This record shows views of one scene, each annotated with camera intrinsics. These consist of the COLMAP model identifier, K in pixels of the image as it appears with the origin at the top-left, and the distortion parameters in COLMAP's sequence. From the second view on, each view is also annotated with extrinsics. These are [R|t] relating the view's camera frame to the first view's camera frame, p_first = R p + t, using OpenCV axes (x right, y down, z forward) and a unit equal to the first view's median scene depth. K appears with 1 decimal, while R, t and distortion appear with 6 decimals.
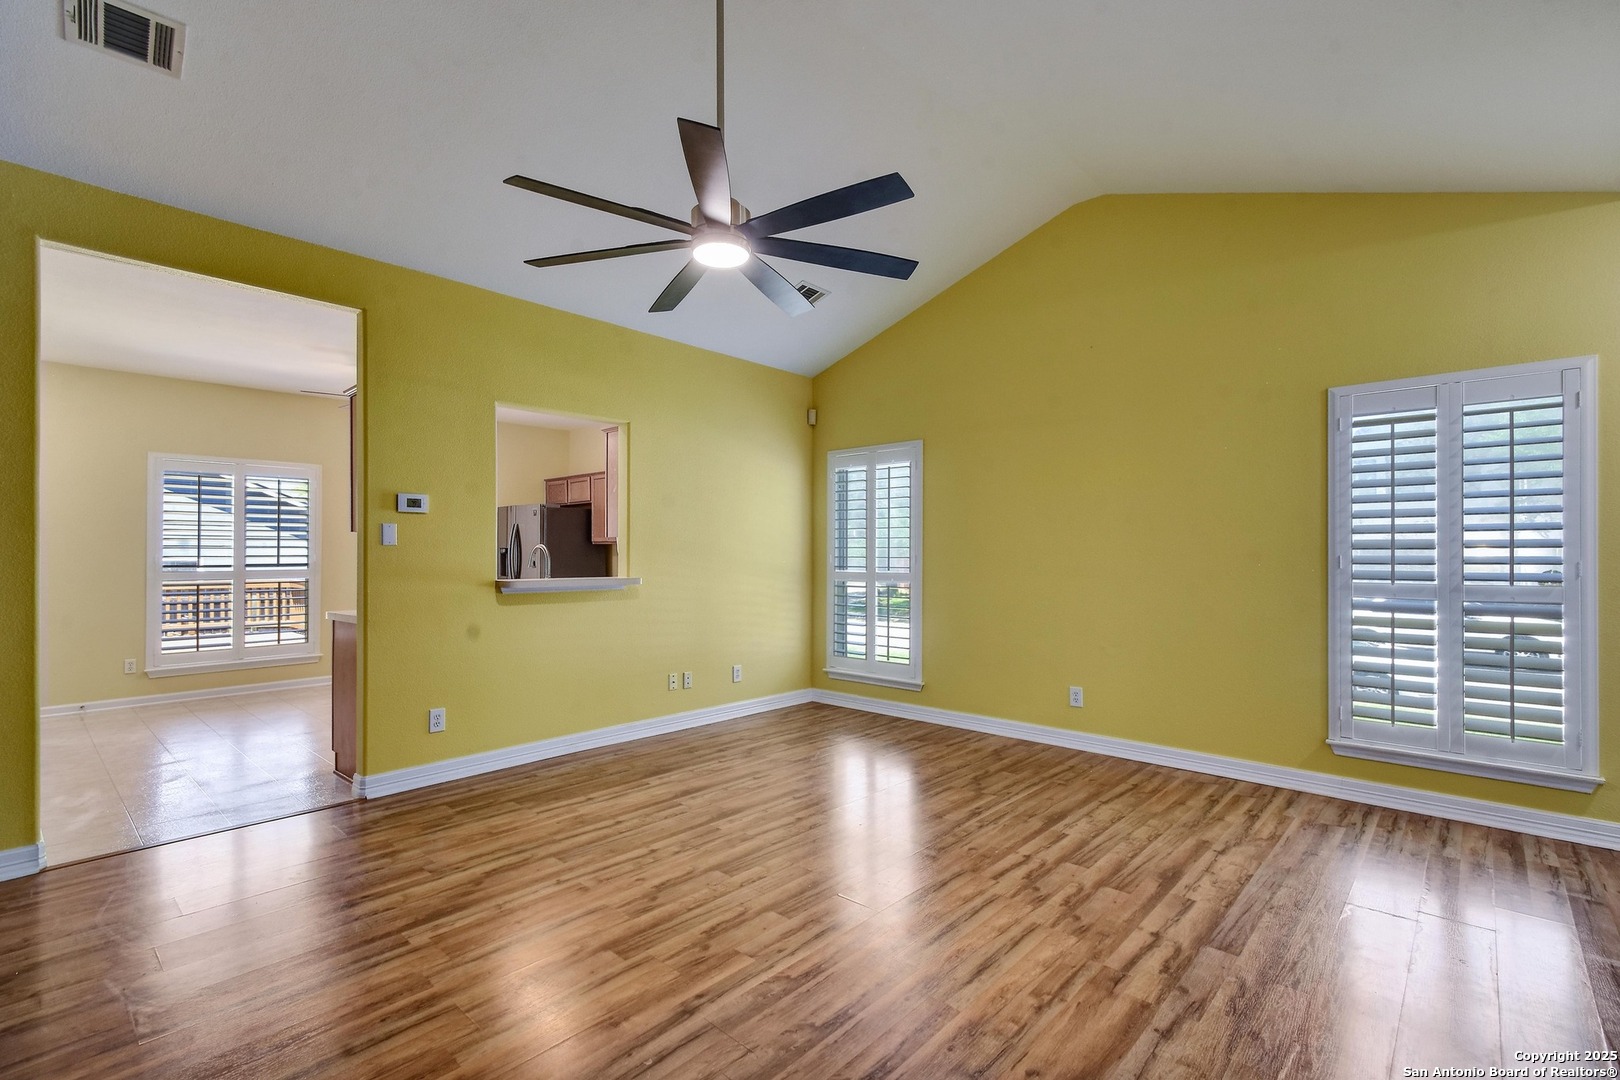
lens RADIAL K [[732.4, 0, 799.9], [0, 732.4, 553.6], [0, 0, 1]] dist [0.003050, -0.000102]
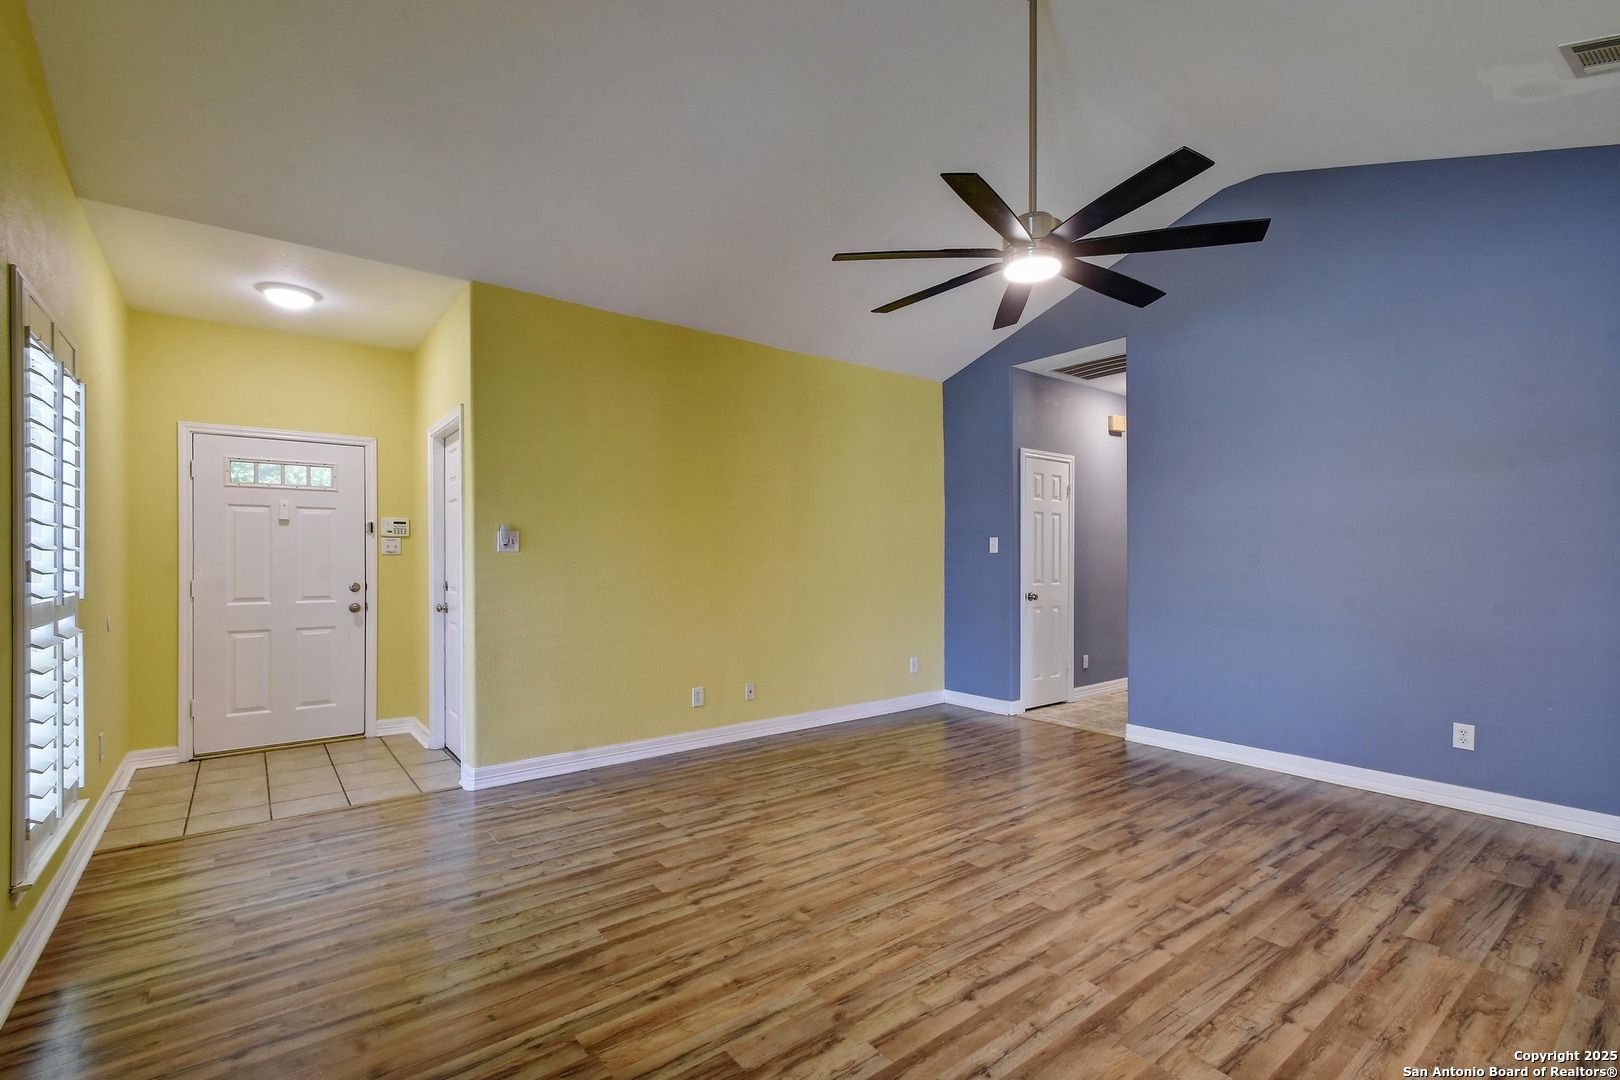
lens RADIAL K [[714.9, 0, 806.3], [0, 714.9, 566.0], [0, 0, 1]] dist [0.003070, -0.000278]
pose [[-0.986074, -0.000527, 0.166305, 0.030881], [0.000392, 0.999985, 0.005493, 0.005134], [-0.166305, 0.005481, -0.986059, 1.490676]]
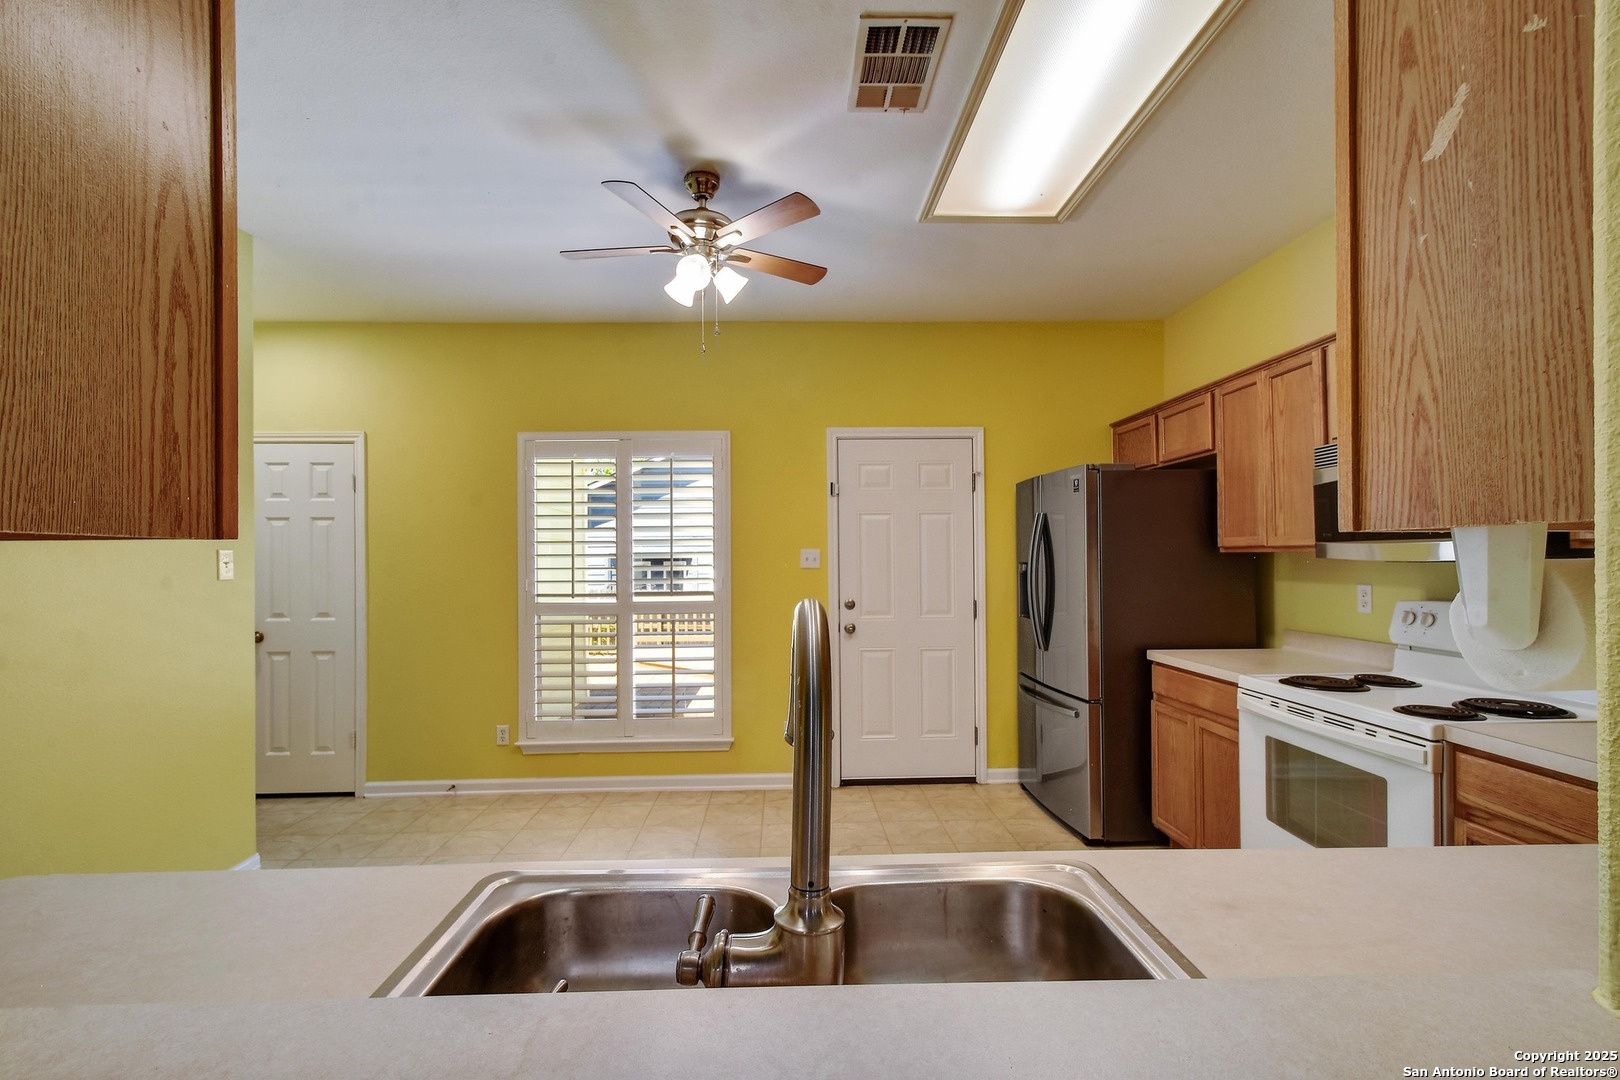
lens RADIAL K [[717.9, 0, 795.0], [0, 717.9, 555.0], [0, 0, 1]] dist [-0.000101, -0.000096]
pose [[0.691634, -0.008667, -0.722196, -0.340457], [0.011118, 0.999937, -0.001352, -0.029564], [0.722163, -0.007095, 0.691687, 1.187017]]
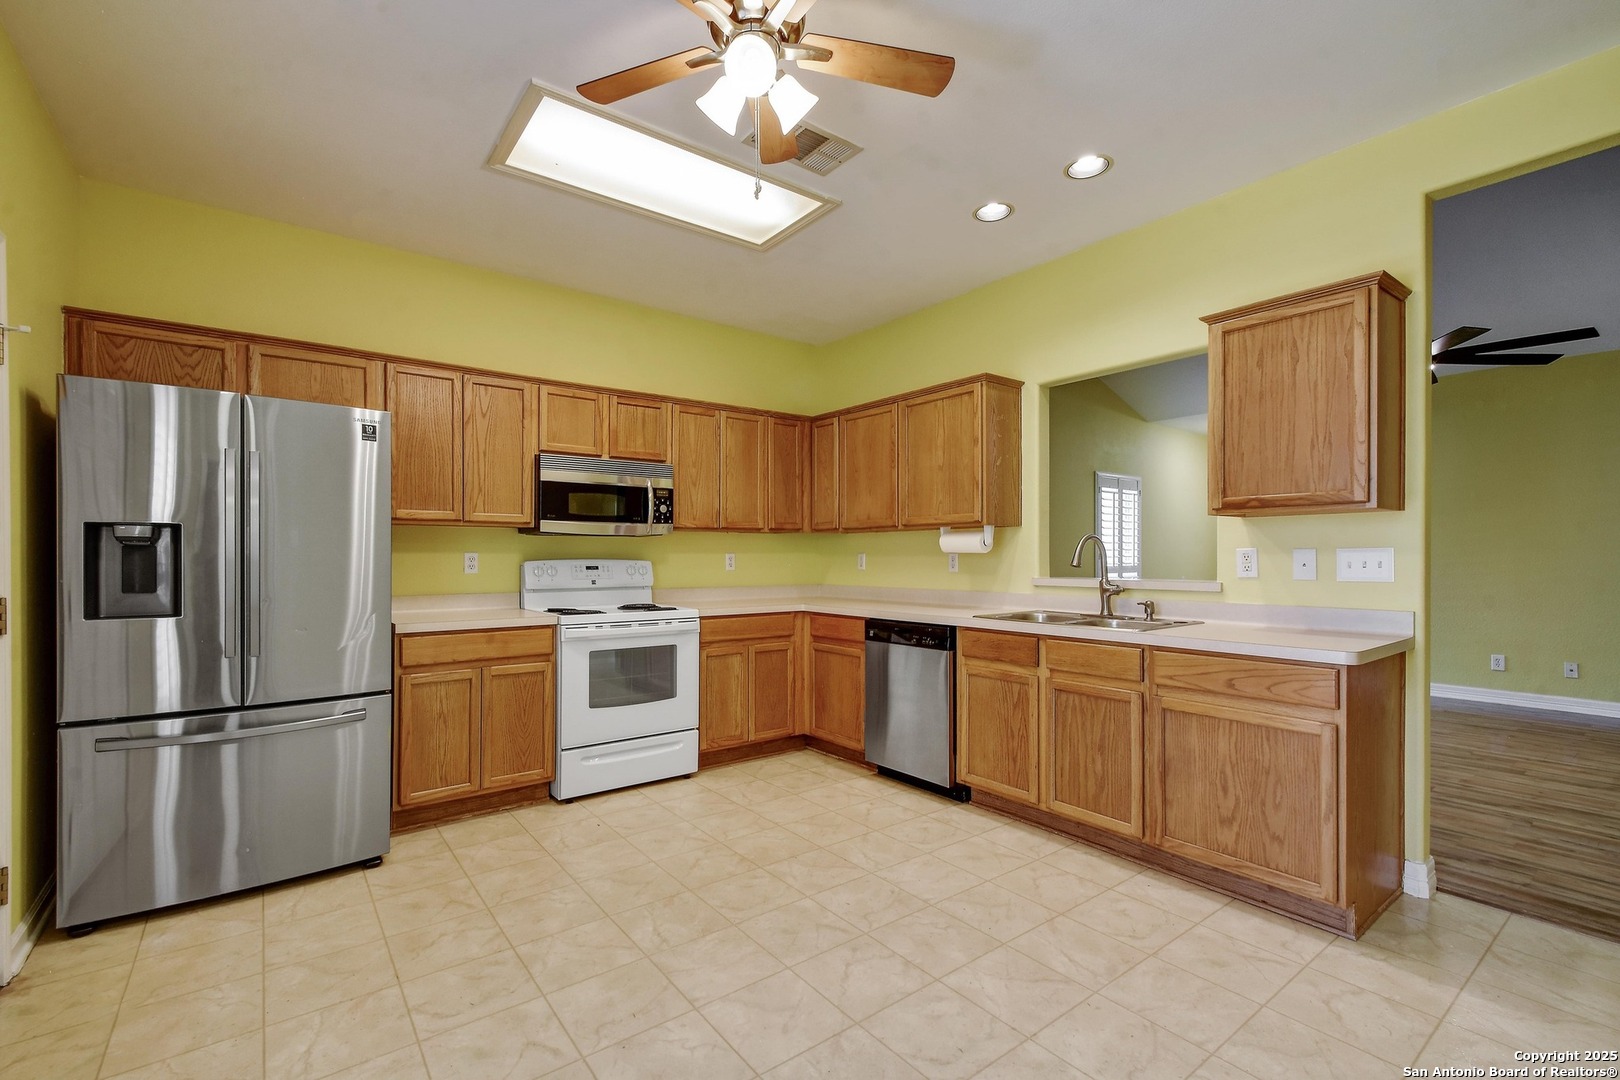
lens RADIAL K [[707.7, 0, 804.2], [0, 707.7, 554.6], [0, 0, 1]] dist [0.001760, -0.000614]
pose [[0.174901, 0.003062, 0.984581, -1.407693], [-0.002508, 0.999993, -0.002664, 0.012817], [-0.984583, -0.002003, 0.174908, 1.507804]]
